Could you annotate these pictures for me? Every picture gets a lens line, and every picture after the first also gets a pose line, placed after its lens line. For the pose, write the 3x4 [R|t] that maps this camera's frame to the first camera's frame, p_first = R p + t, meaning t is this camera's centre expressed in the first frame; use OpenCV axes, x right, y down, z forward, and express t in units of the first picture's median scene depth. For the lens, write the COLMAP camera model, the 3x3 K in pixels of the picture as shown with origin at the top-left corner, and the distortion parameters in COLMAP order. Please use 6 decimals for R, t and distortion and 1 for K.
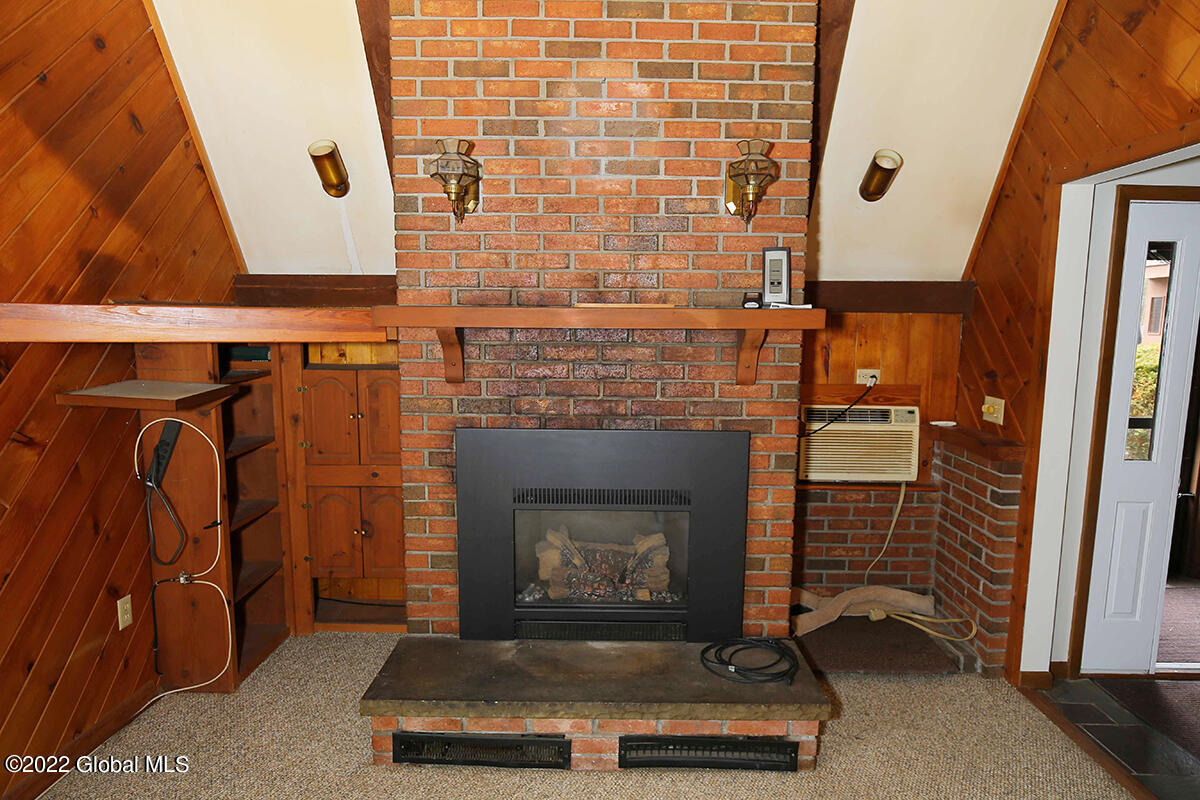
lens RADIAL K [[685.7, 0, 609.4], [0, 685.7, 399.6], [0, 0, 1]] dist [-0.014754, 0.002088]
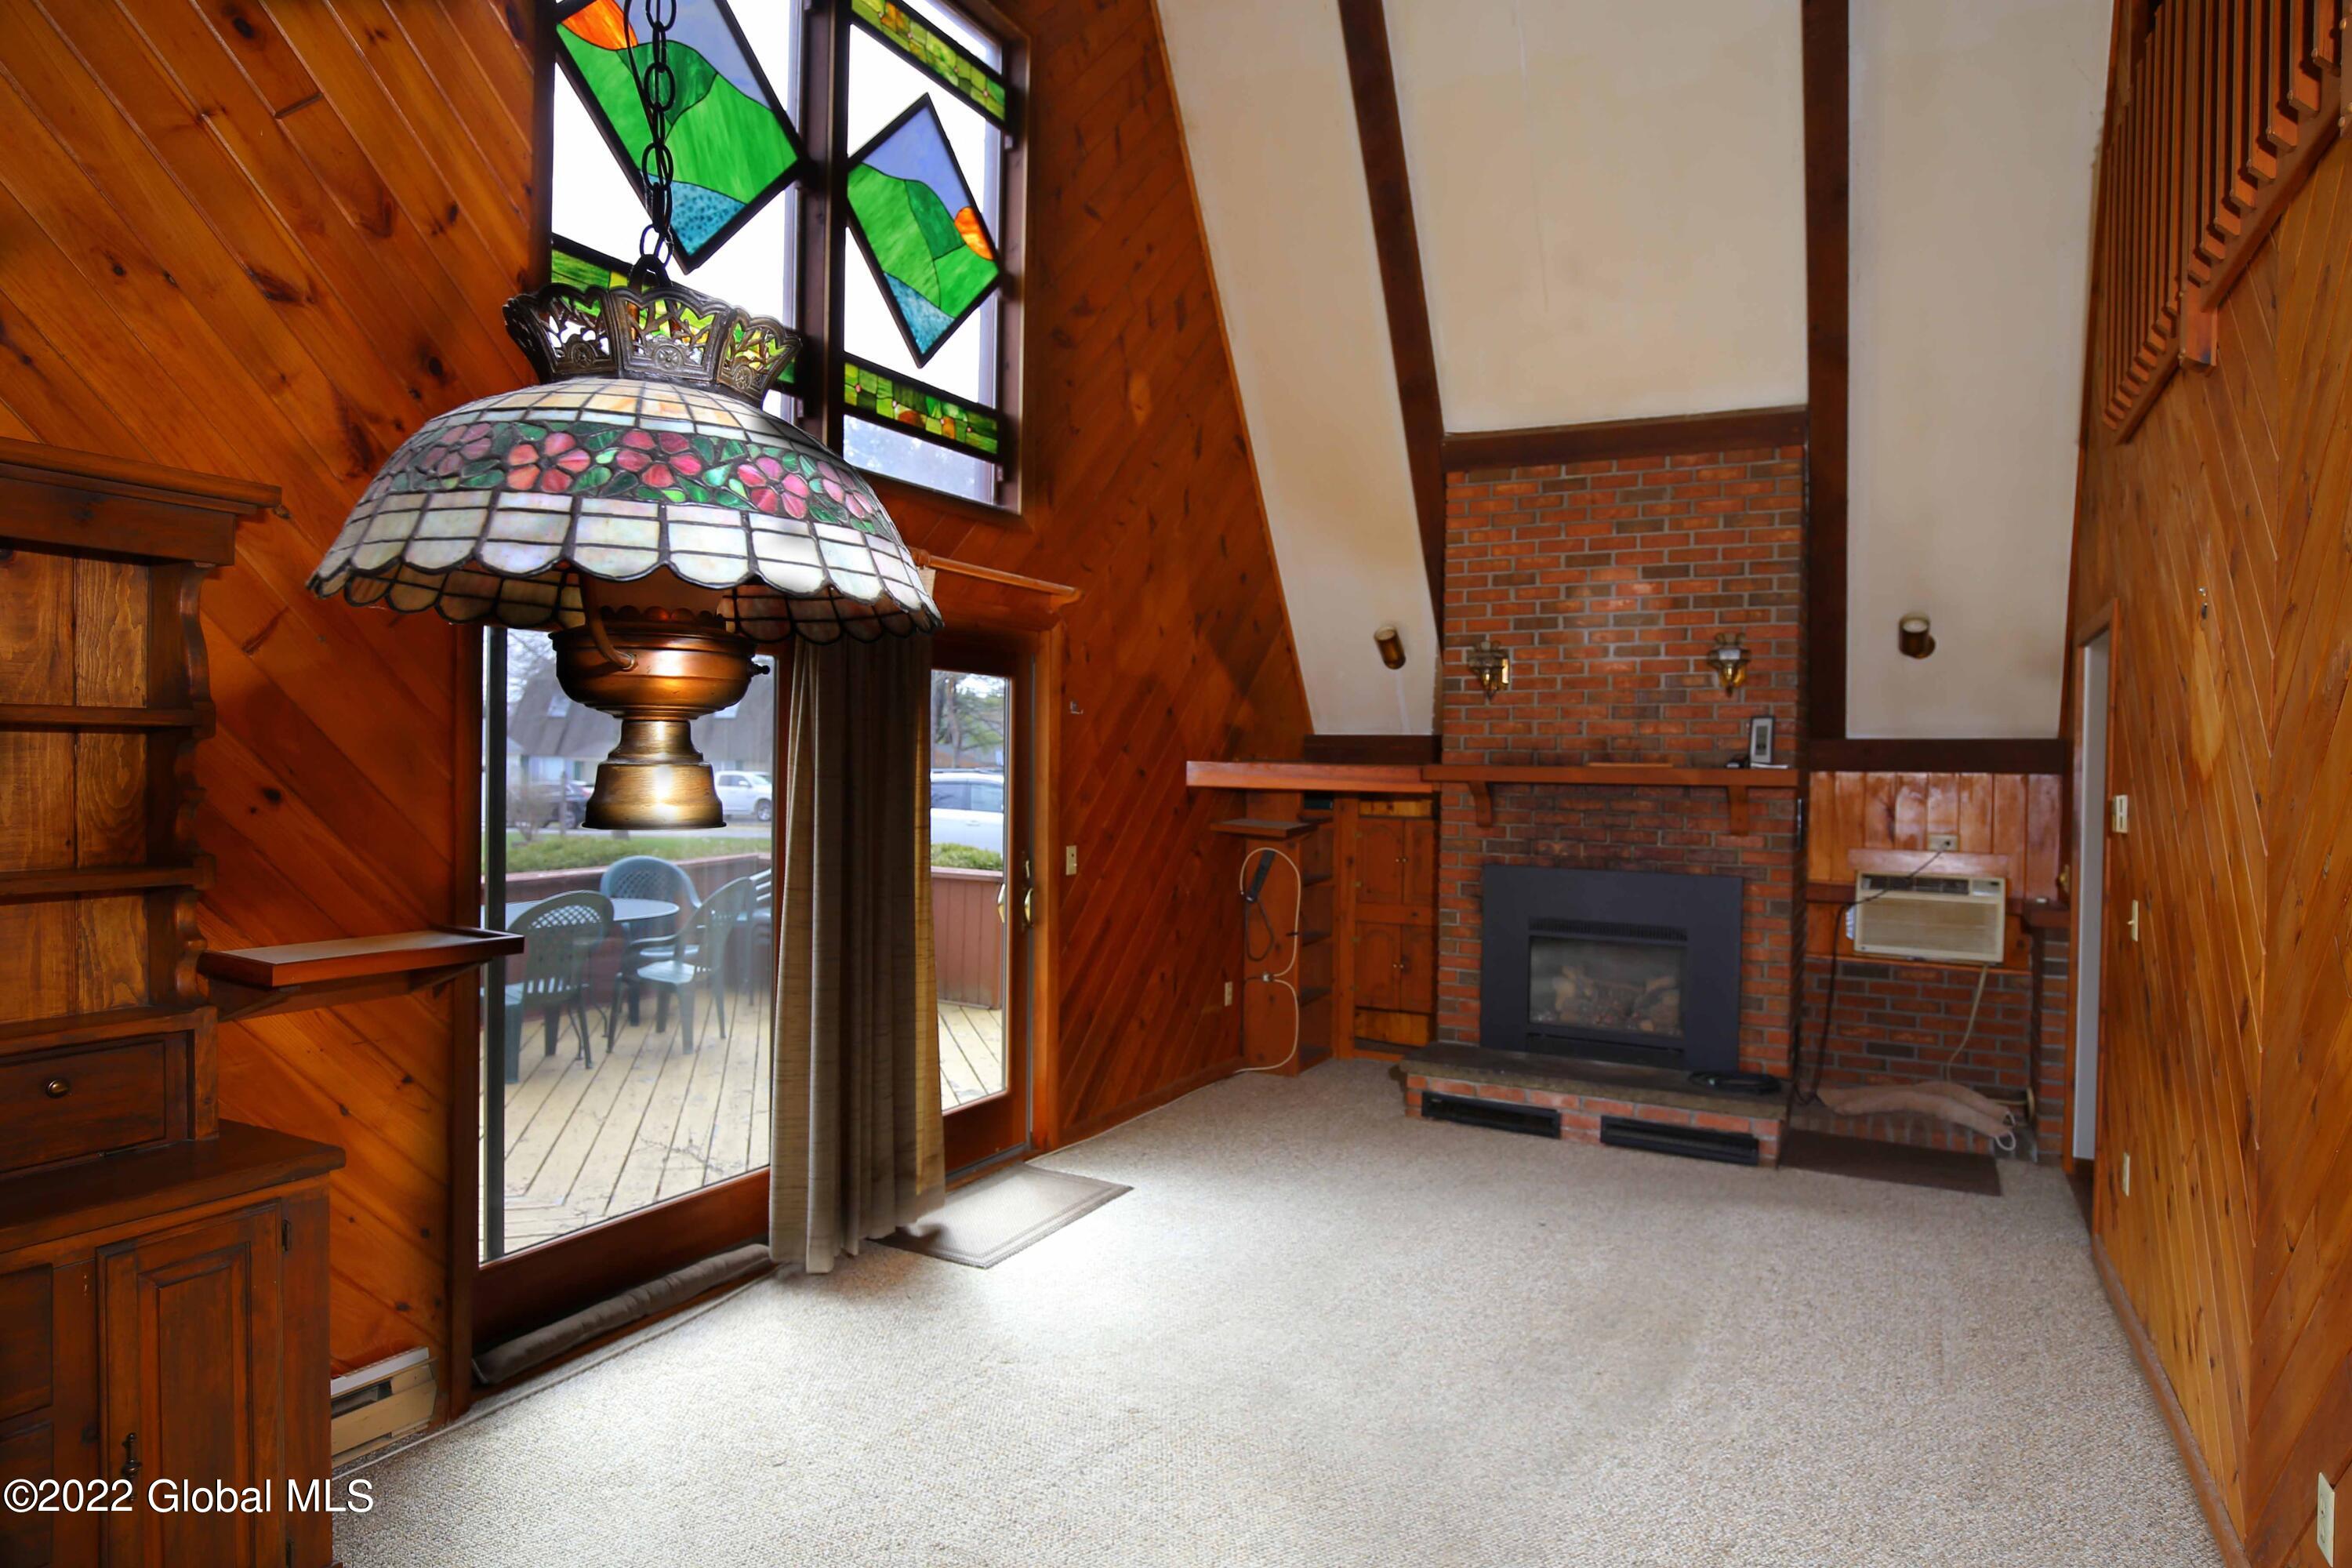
lens RADIAL K [[1344.1, 0, 1194.4], [0, 1344.1, 783.3], [0, 0, 1]] dist [-0.014754, 0.002088]
pose [[0.887292, 0.010984, -0.461077, 0.426791], [-0.064096, 0.992952, -0.099693, 0.173367], [0.456732, 0.118010, 0.881742, -1.382716]]
